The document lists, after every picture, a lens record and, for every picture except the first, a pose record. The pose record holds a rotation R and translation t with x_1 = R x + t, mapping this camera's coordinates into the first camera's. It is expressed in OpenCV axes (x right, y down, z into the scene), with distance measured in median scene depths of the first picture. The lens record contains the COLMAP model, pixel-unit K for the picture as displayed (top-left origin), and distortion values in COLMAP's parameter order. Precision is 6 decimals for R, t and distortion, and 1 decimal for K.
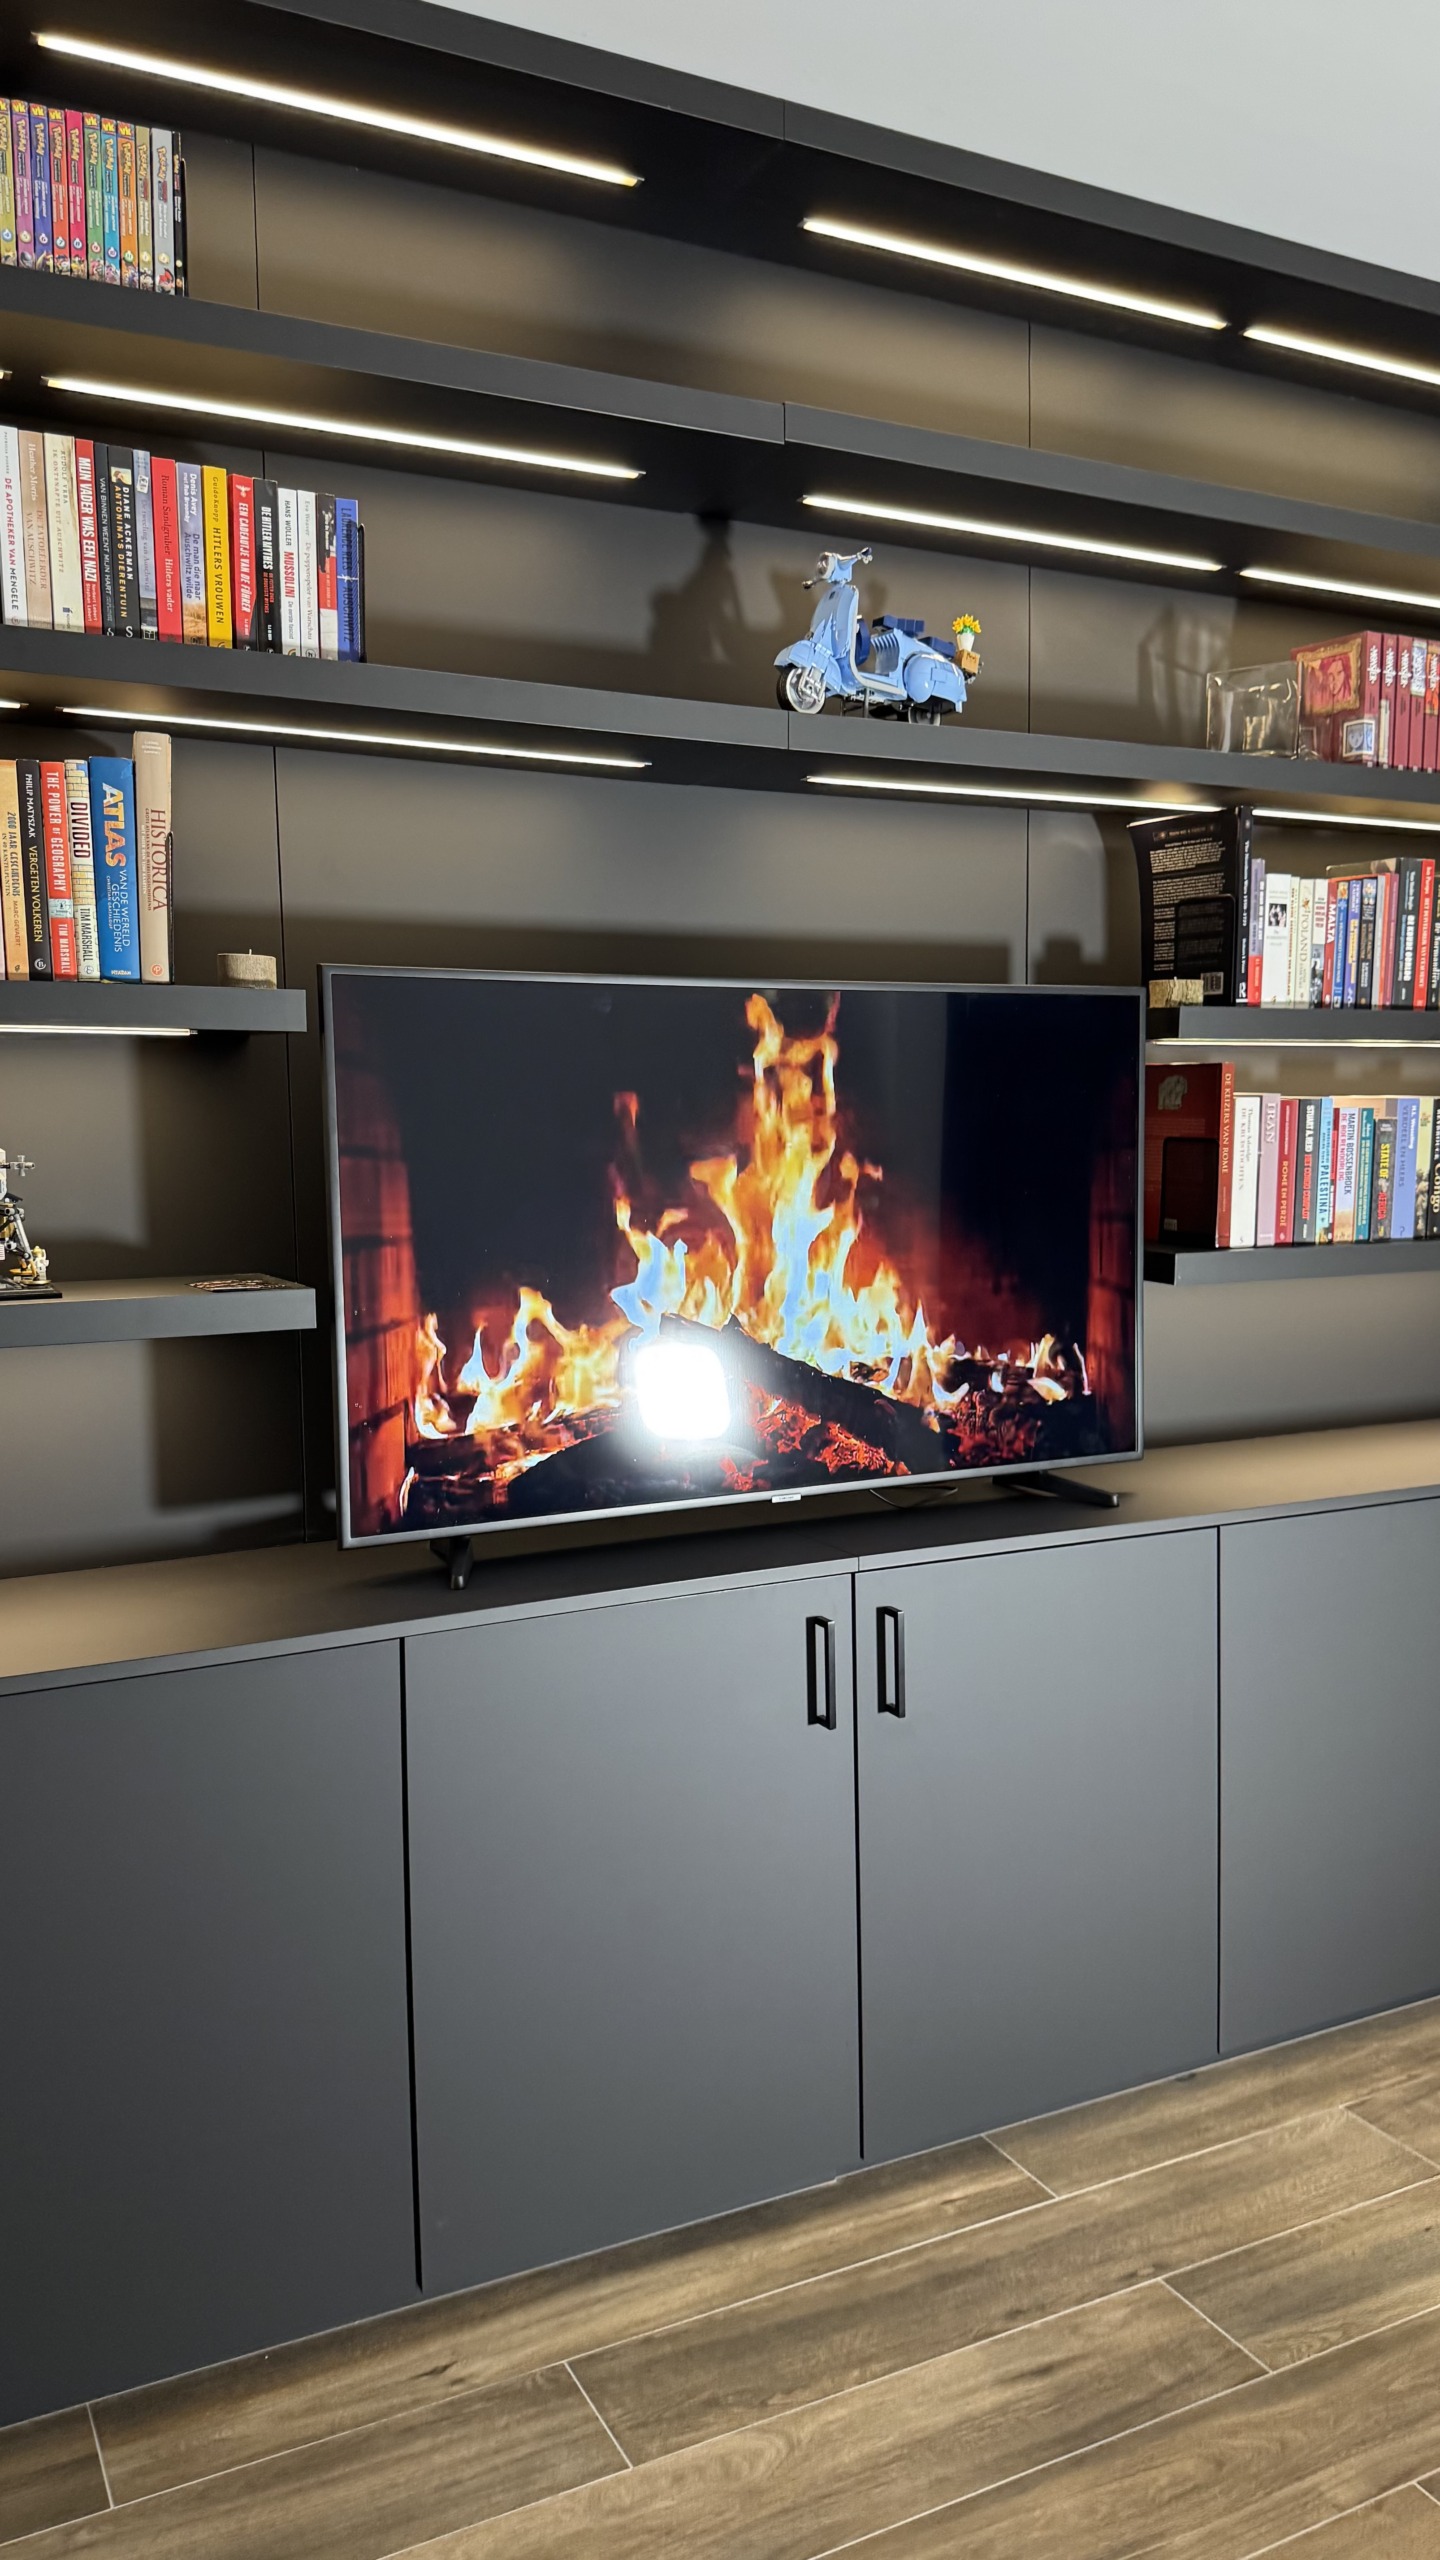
lens RADIAL K [[1795.5, 0, 720.4], [0, 1795.5, 1291.4], [0, 0, 1]] dist [0.040253, -0.070151]
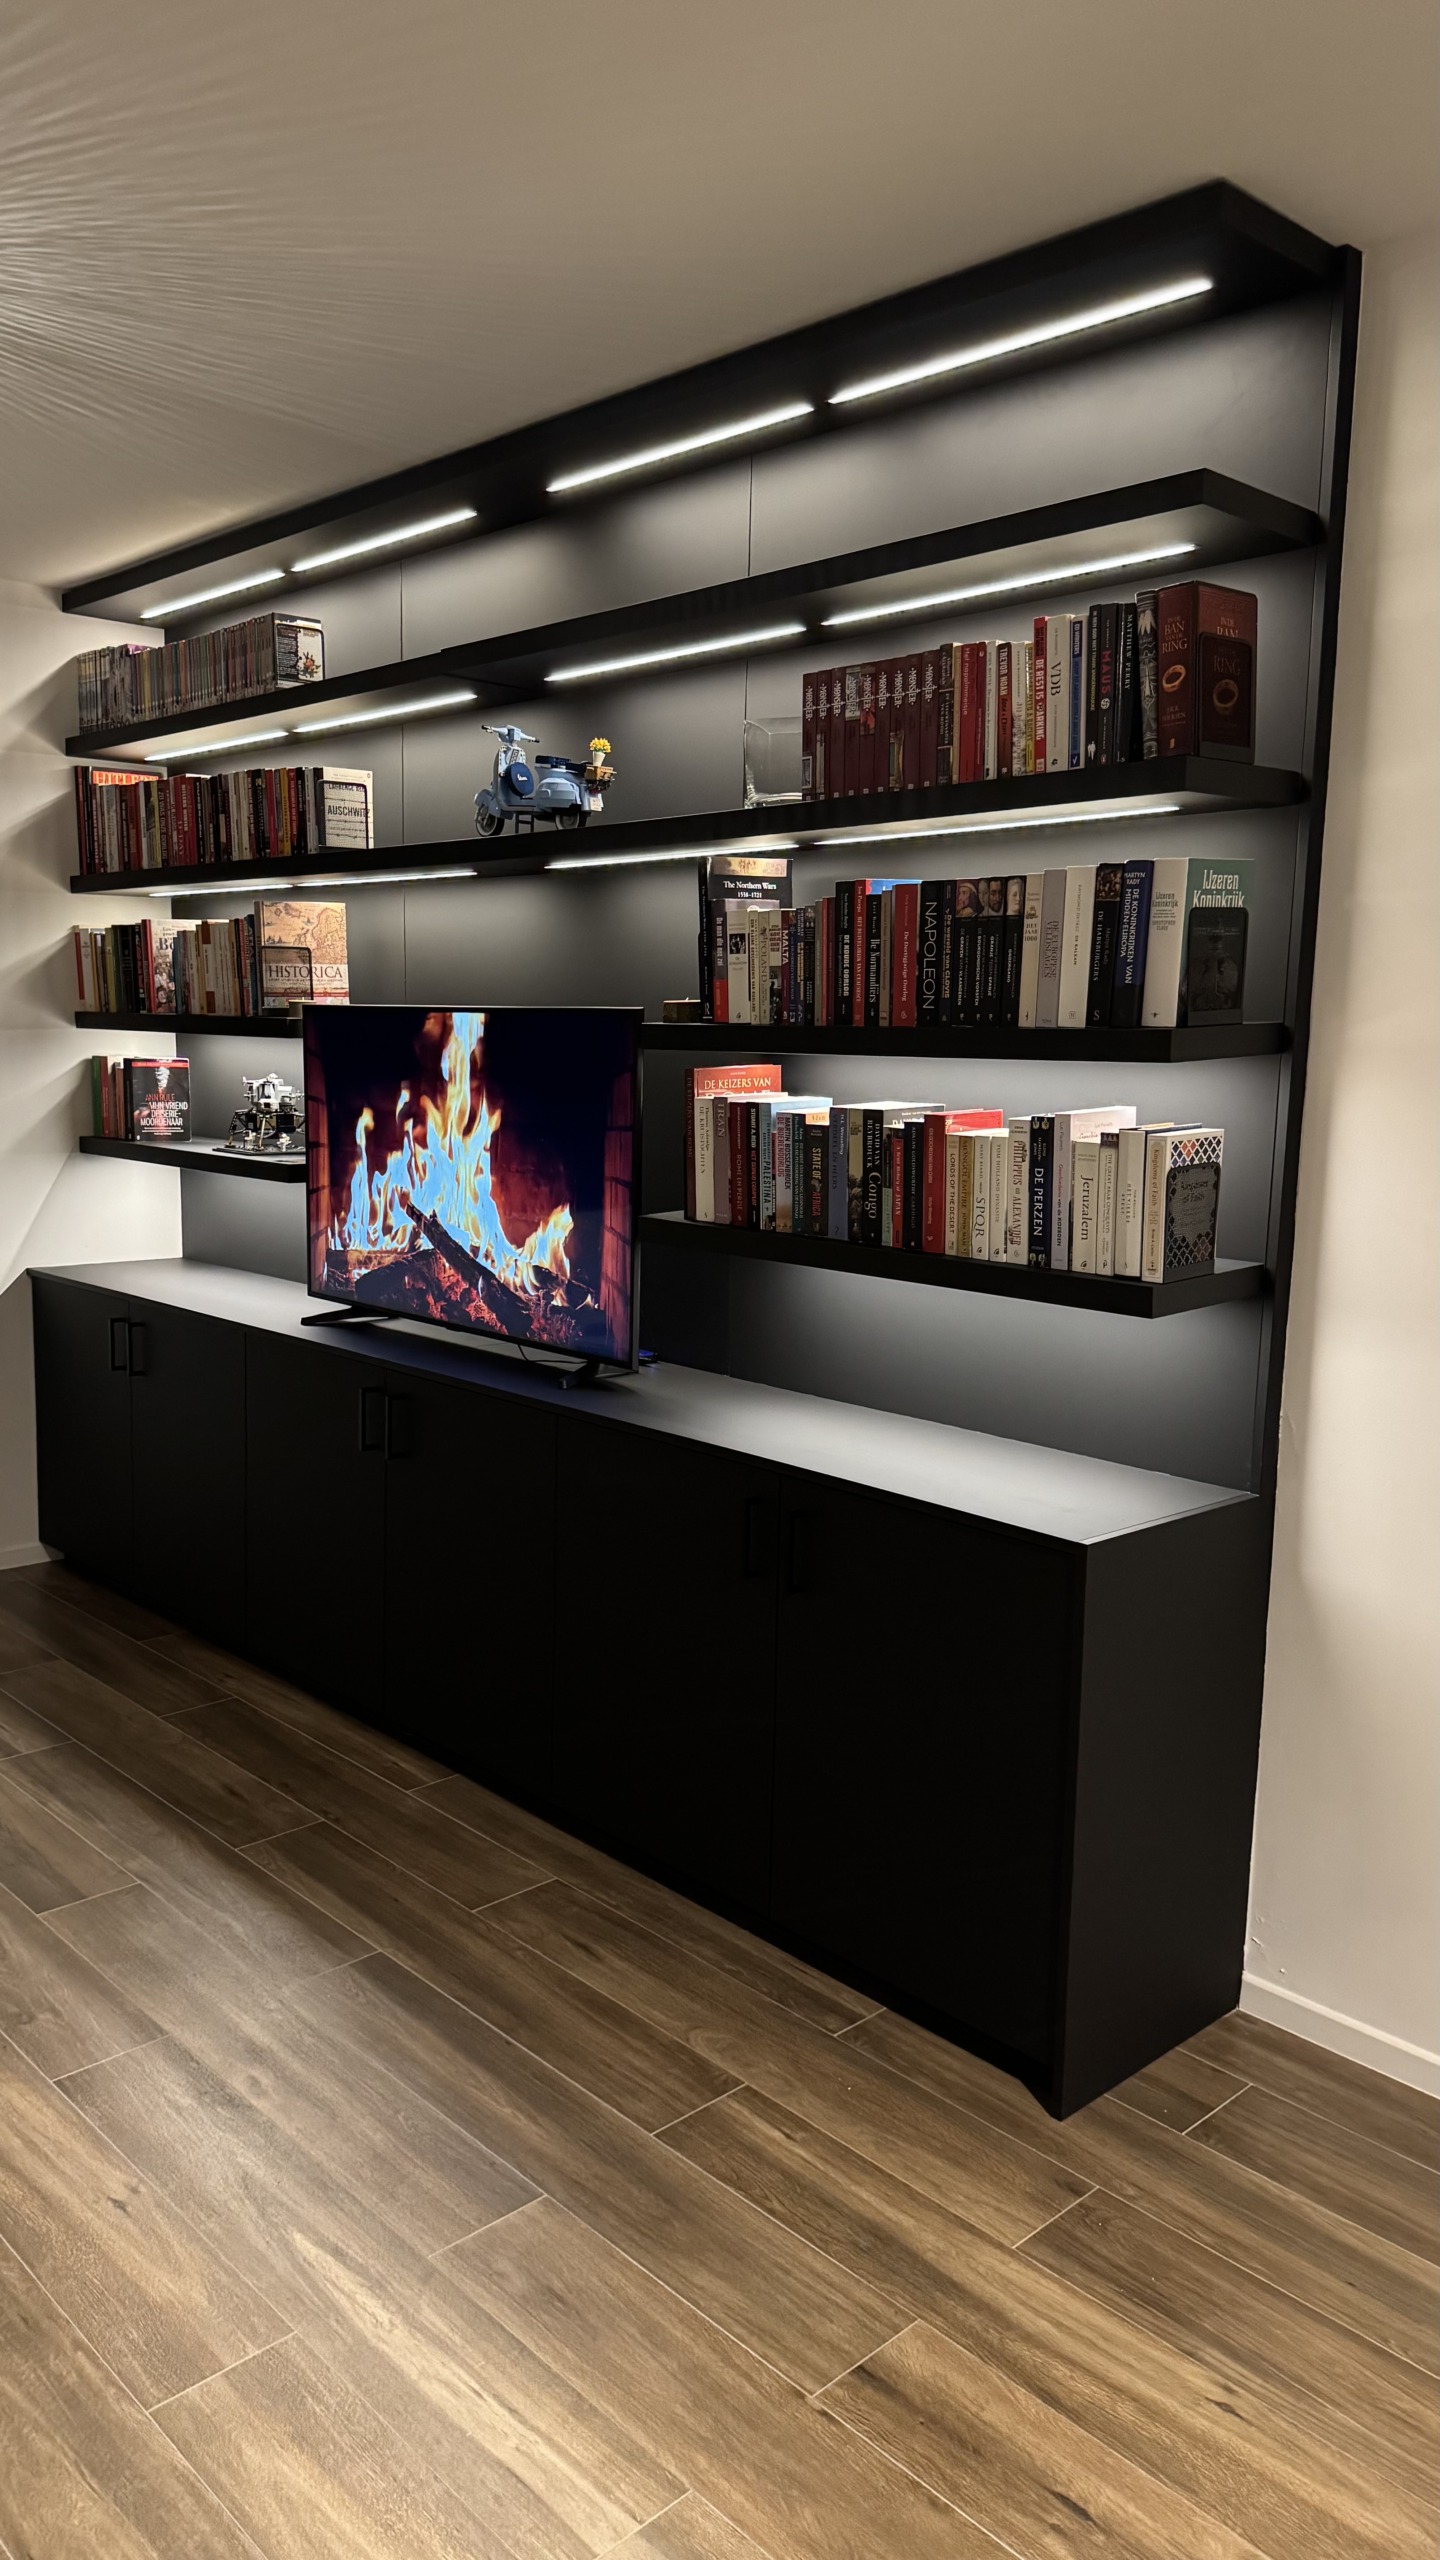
lens RADIAL K [[1788.1, 0, 711.2], [0, 1788.1, 1288.7], [0, 0, 1]] dist [0.166324, -0.330603]
pose [[0.293923, 0.154887, -0.943196, 1.704573], [-0.104880, 0.986051, 0.129242, -0.161340], [0.950058, 0.060935, 0.306068, 0.753860]]
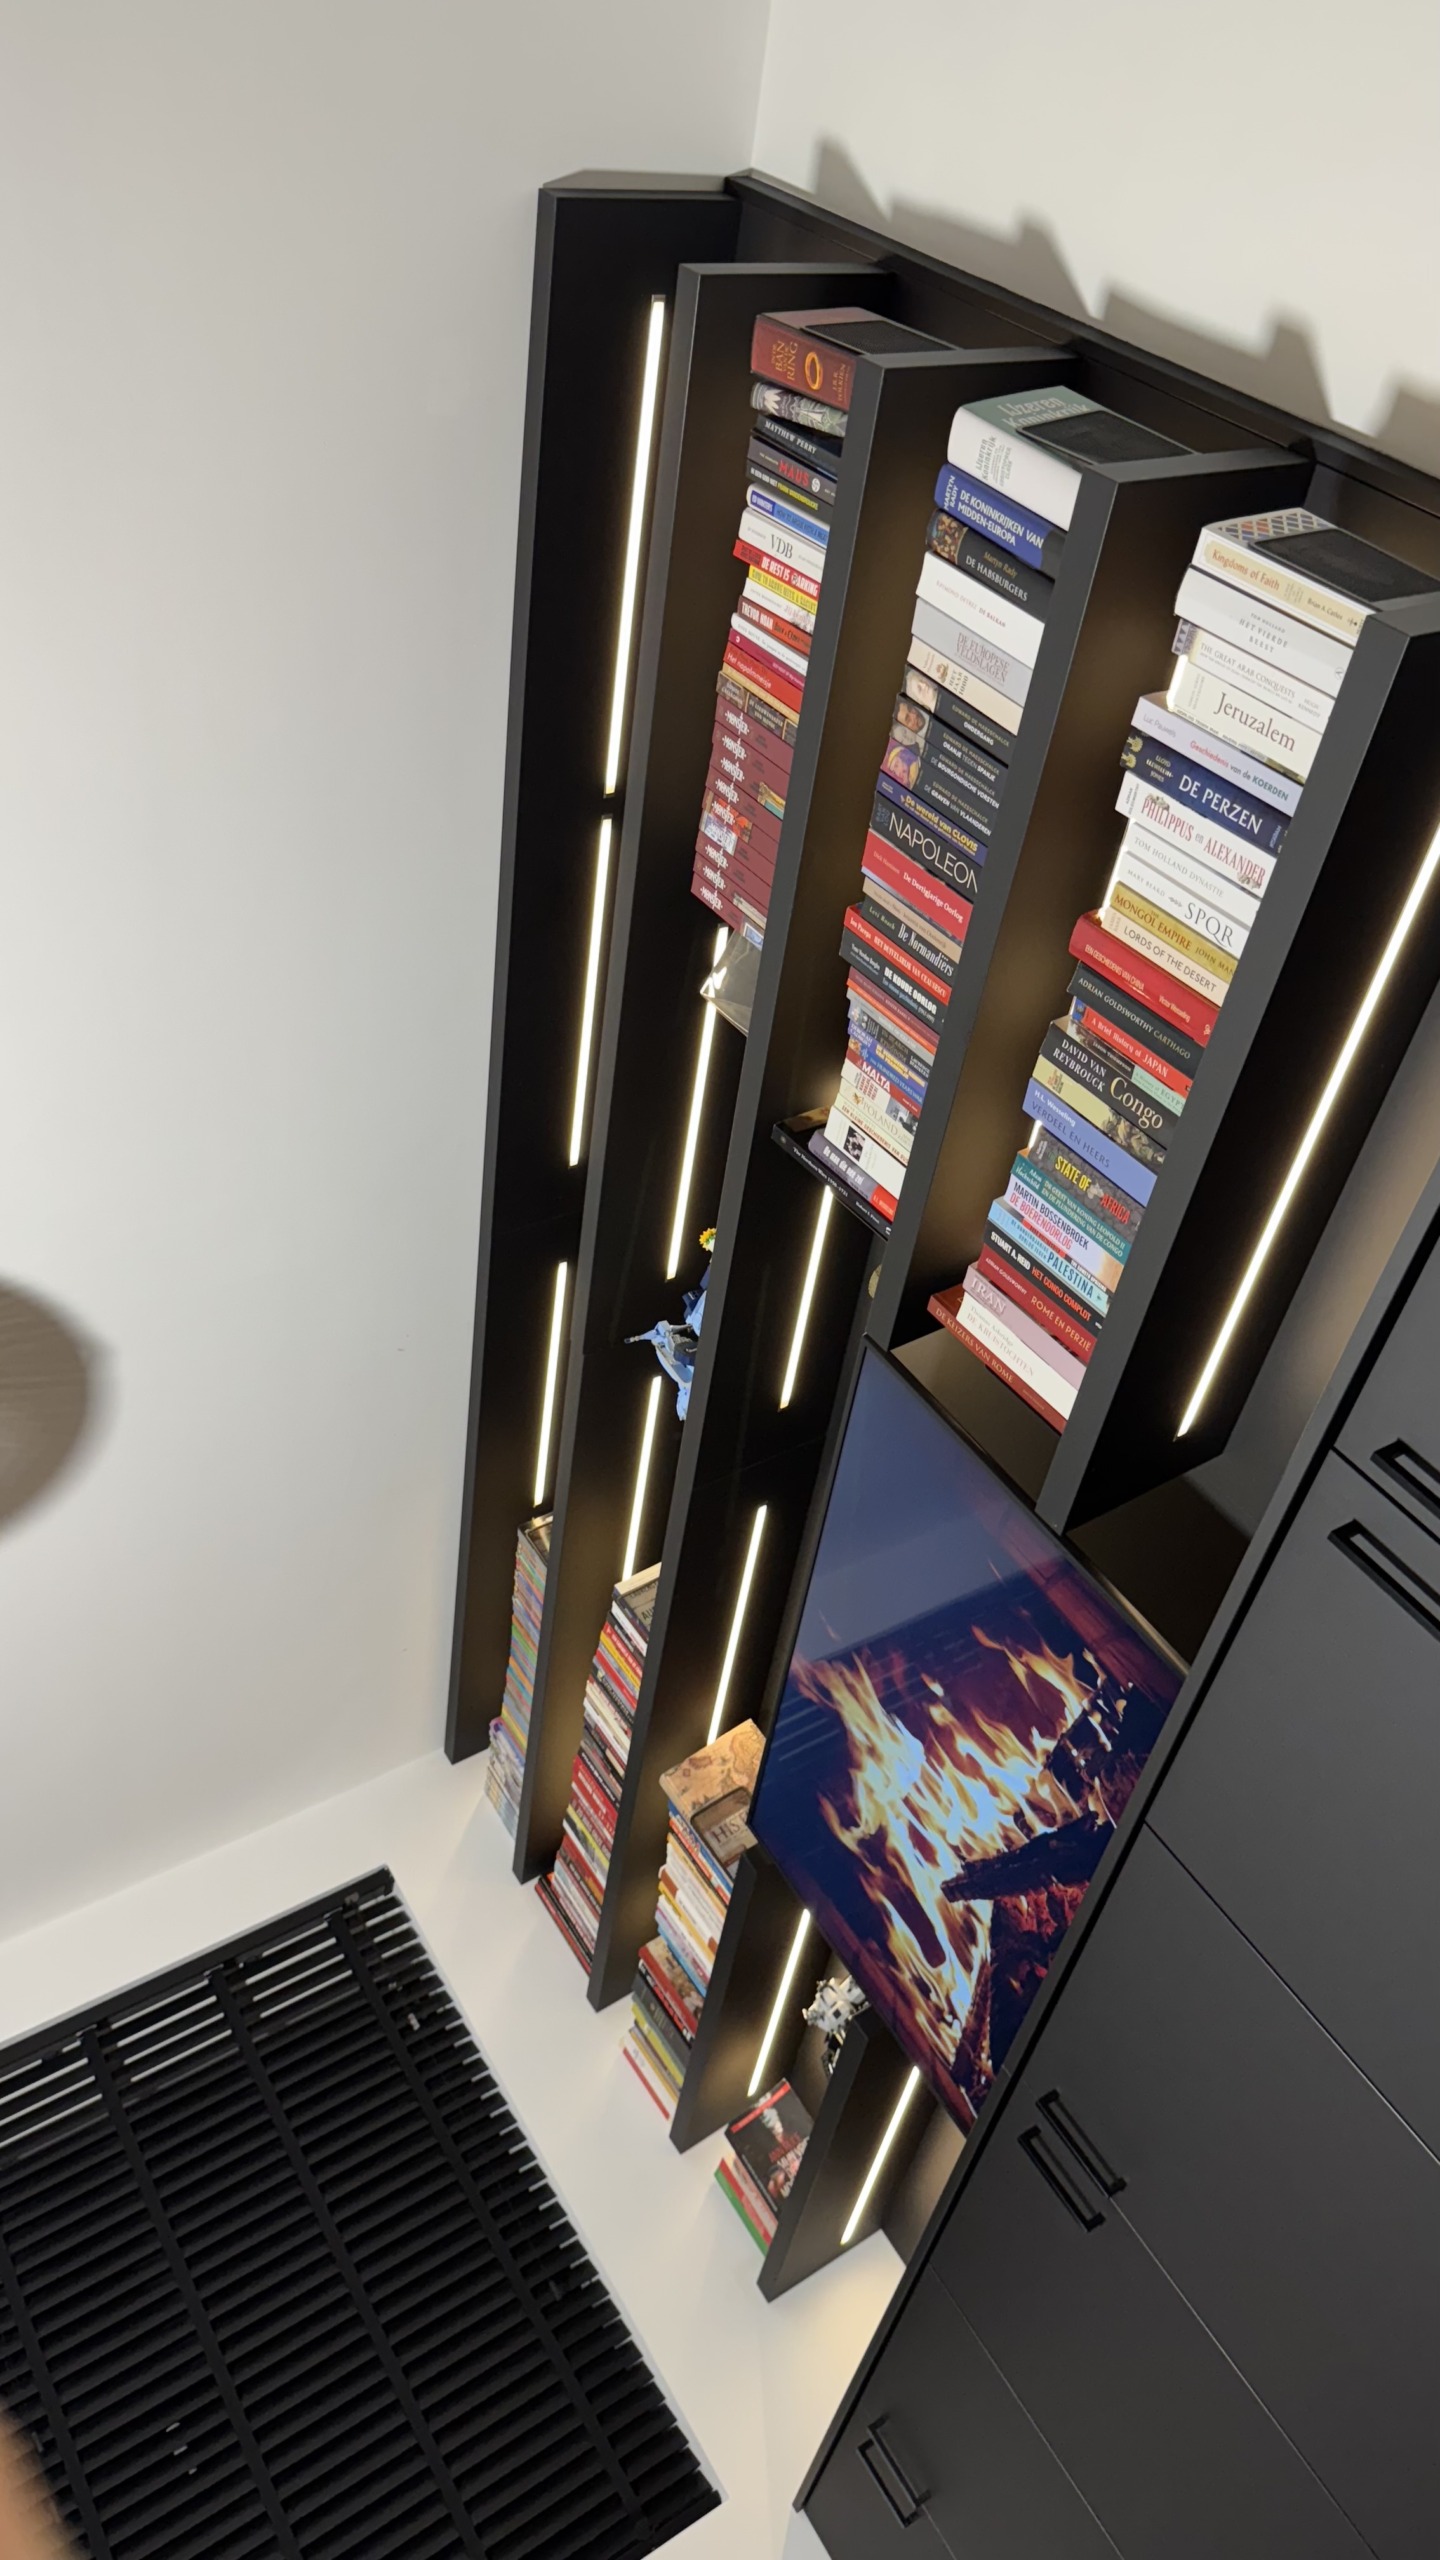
lens RADIAL K [[1799.9, 0, 720.0], [0, 1799.9, 1280.0], [0, 0, 1]] dist [0.140652, -0.230270]
pose [[-0.240601, -0.549637, -0.800007, 1.187546], [0.473496, 0.653030, -0.591061, 0.394717], [0.847297, -0.521010, 0.103131, 0.962276]]
